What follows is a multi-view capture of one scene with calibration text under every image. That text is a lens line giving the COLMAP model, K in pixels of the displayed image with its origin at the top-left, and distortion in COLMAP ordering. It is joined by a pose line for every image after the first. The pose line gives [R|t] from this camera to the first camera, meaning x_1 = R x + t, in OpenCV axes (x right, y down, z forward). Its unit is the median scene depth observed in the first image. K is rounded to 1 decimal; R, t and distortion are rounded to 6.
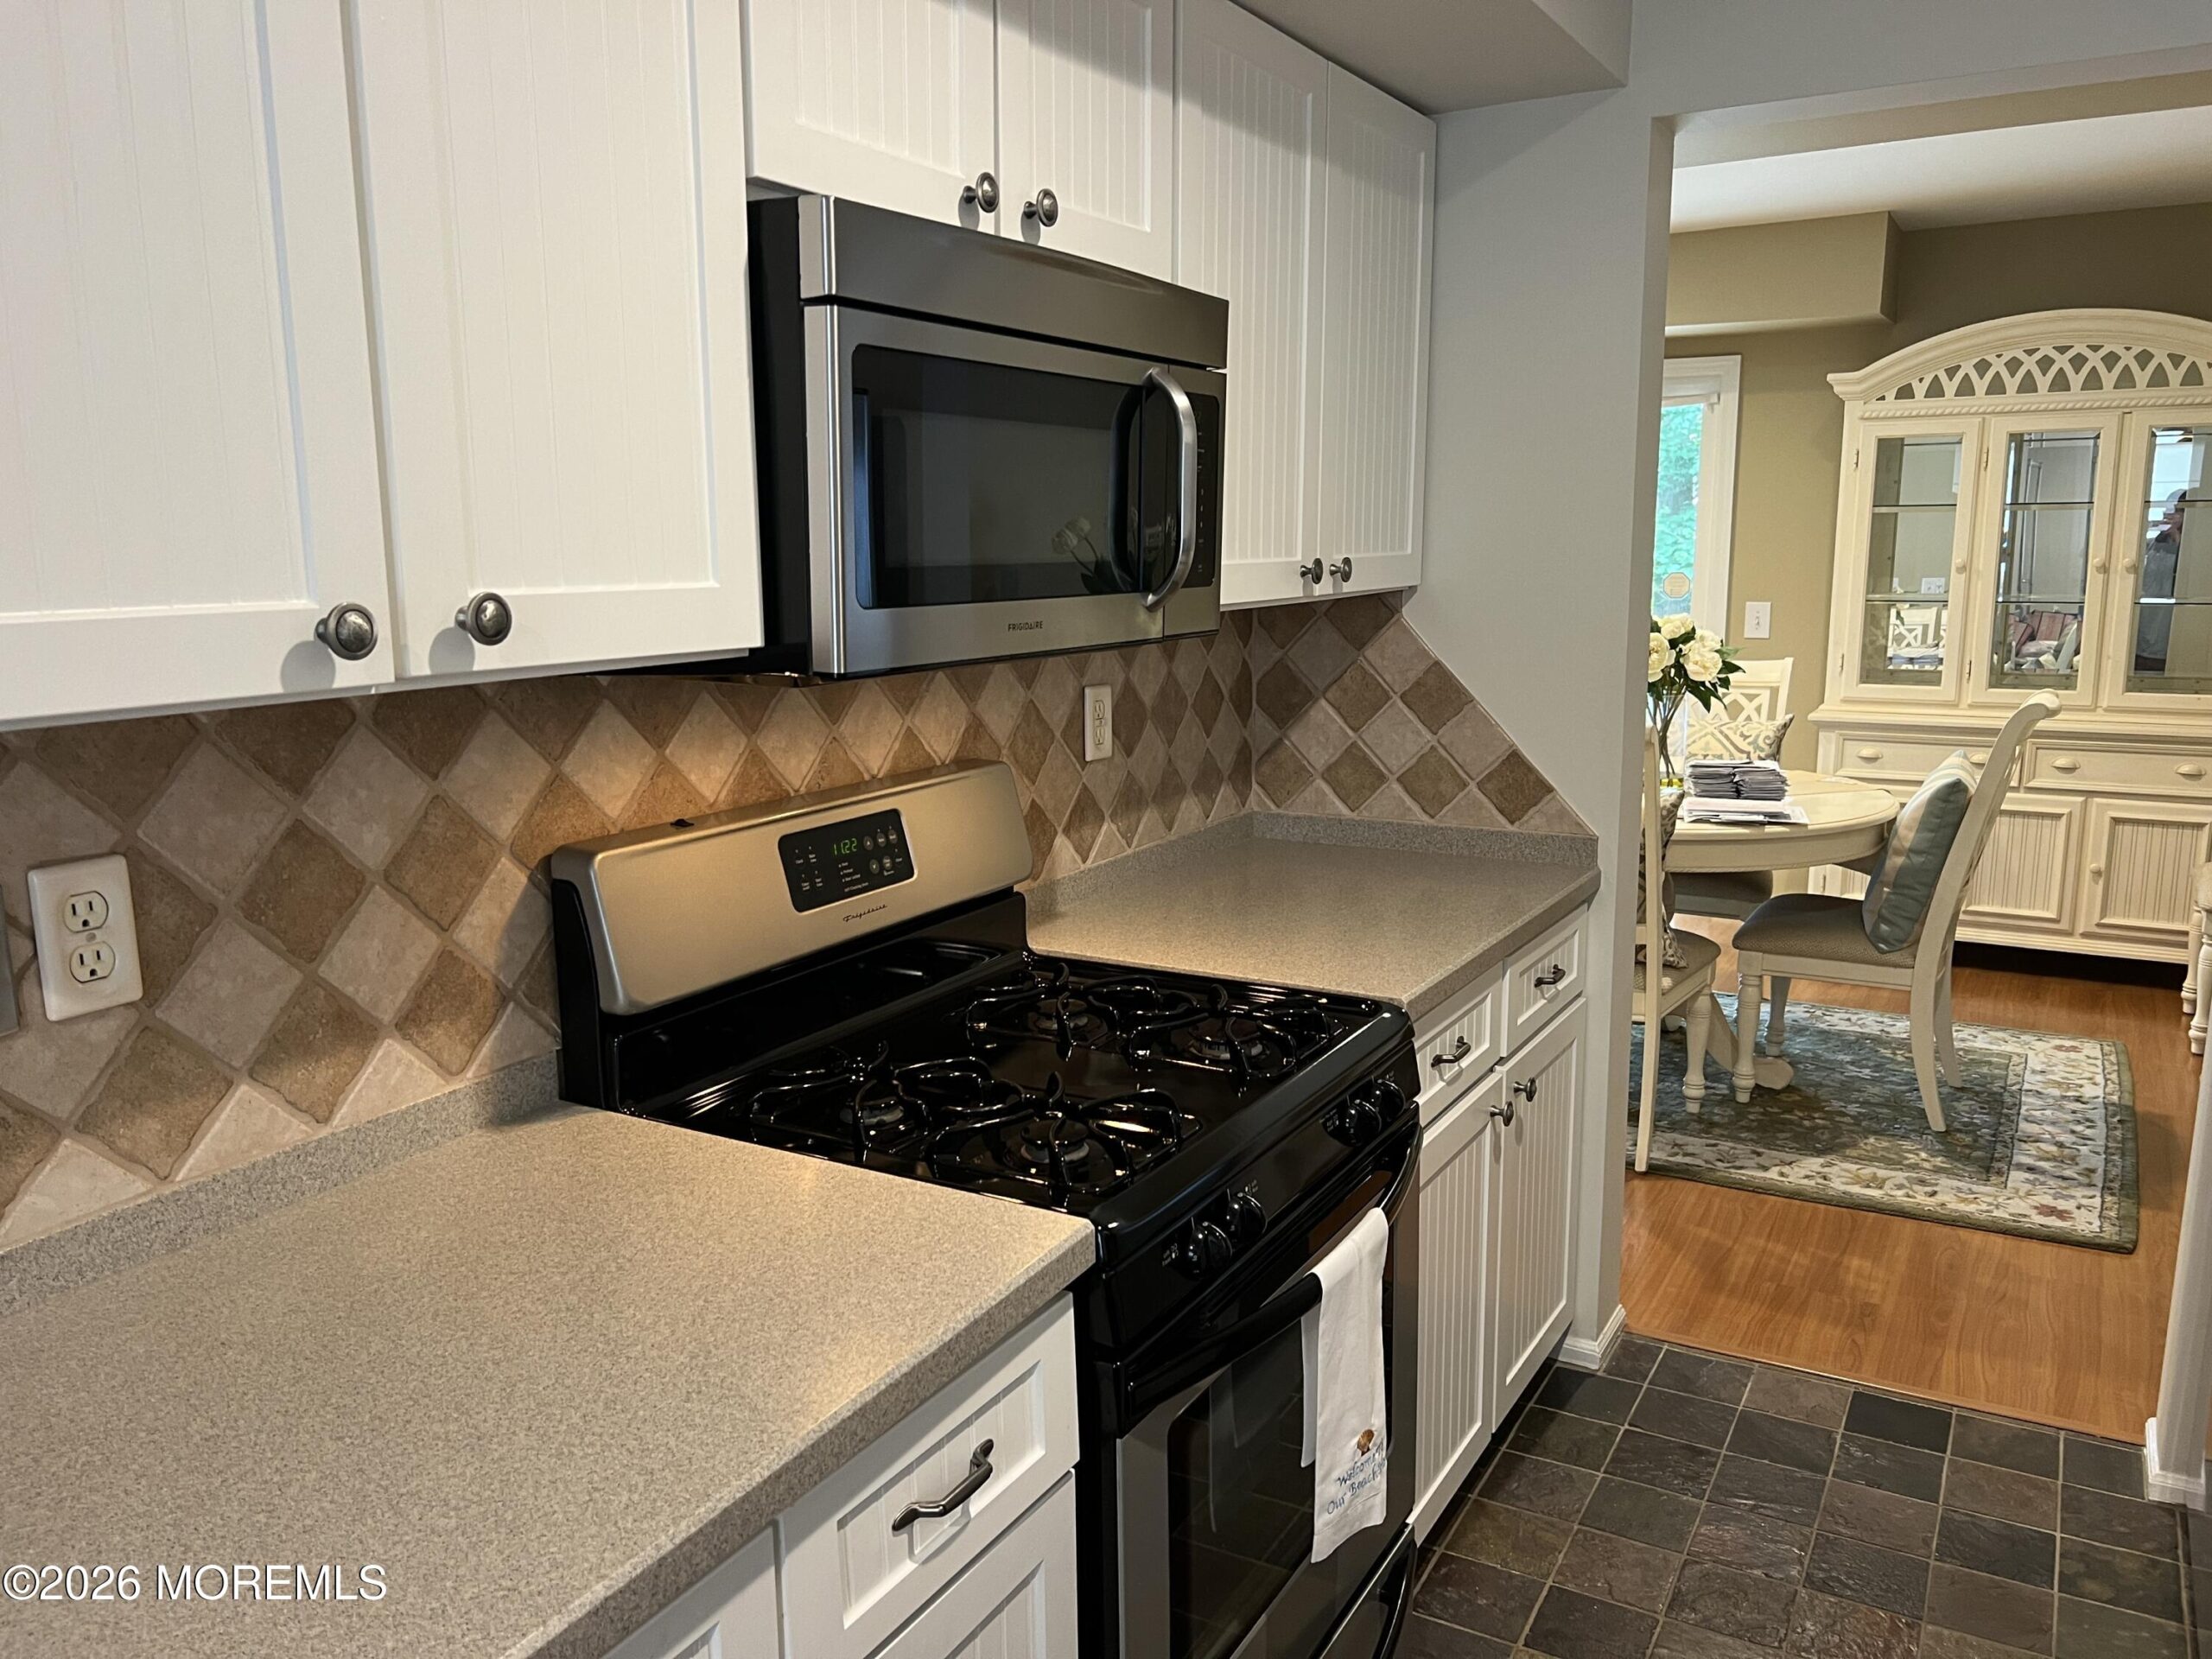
lens RADIAL K [[1687.4, 0, 1109.3], [0, 1687.4, 827.0], [0, 0, 1]] dist [0.024442, -0.006965]
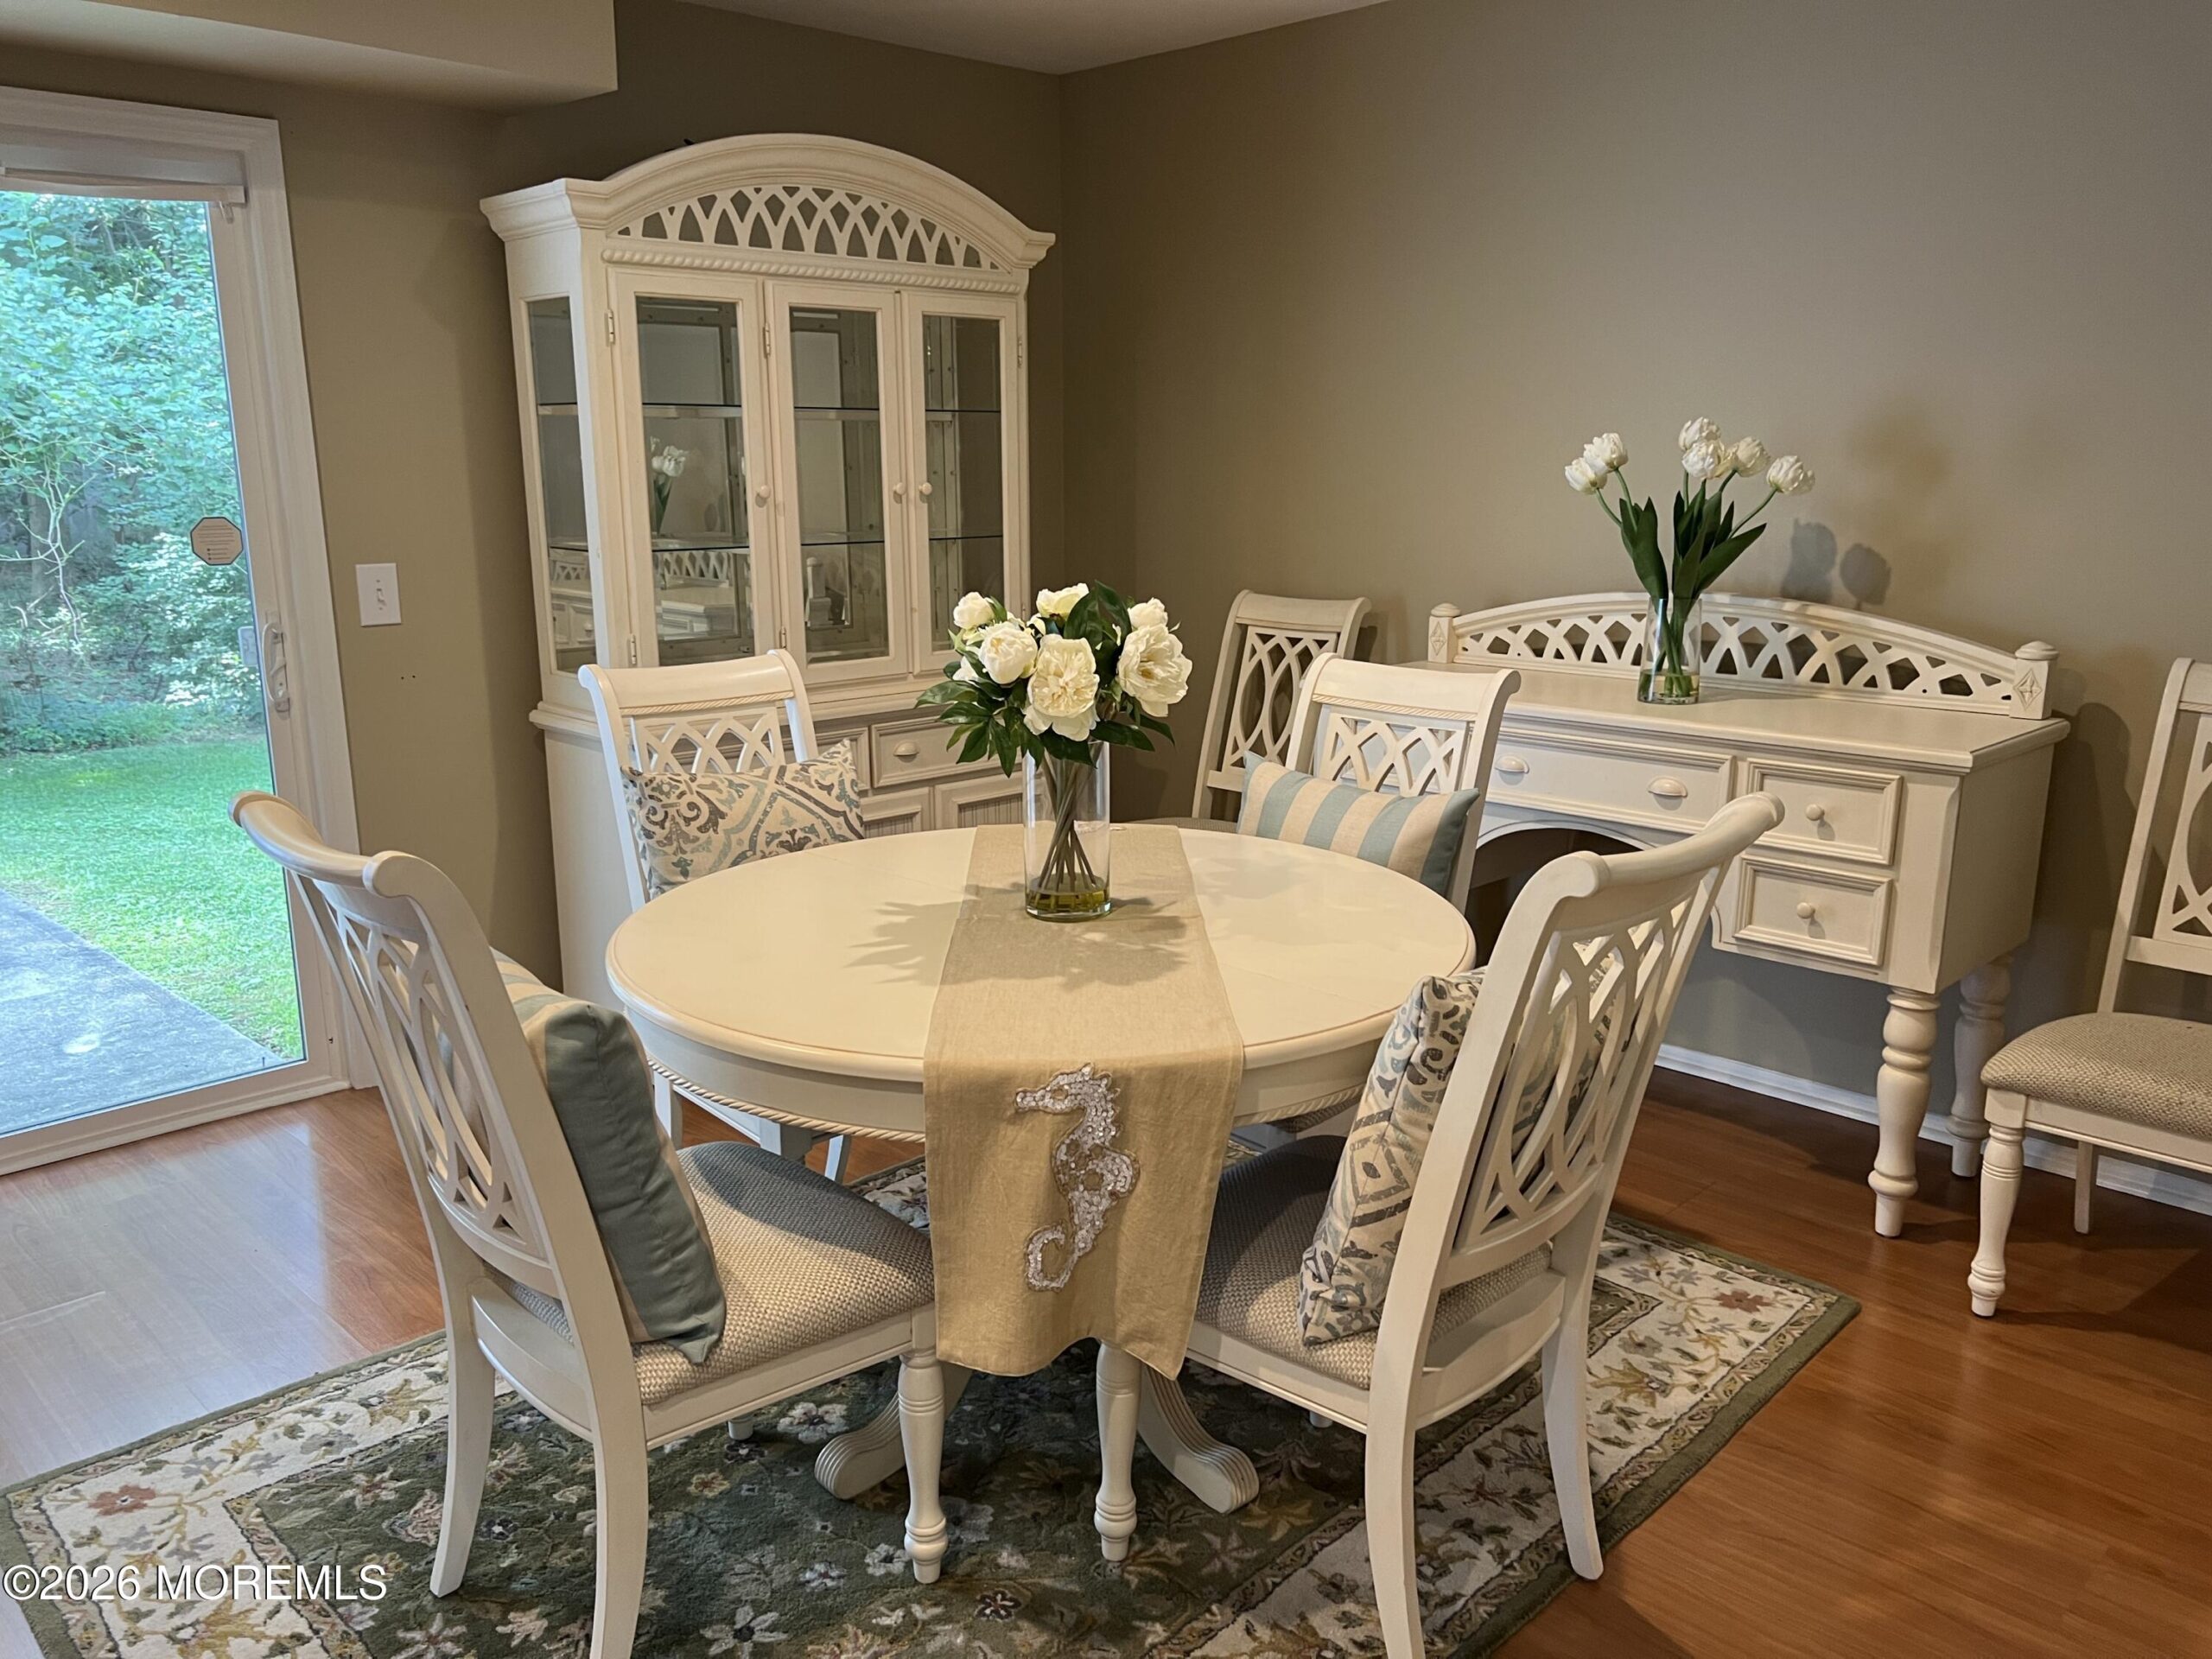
lens RADIAL K [[1687.4, 0, 1107.0], [0, 1687.4, 841.2], [0, 0, 1]] dist [0.024442, -0.006965]
pose [[0.259911, -0.211742, 0.942132, -0.150814], [0.168147, 0.970681, 0.171771, -0.113959], [-0.950880, 0.113772, 0.287894, 0.698013]]
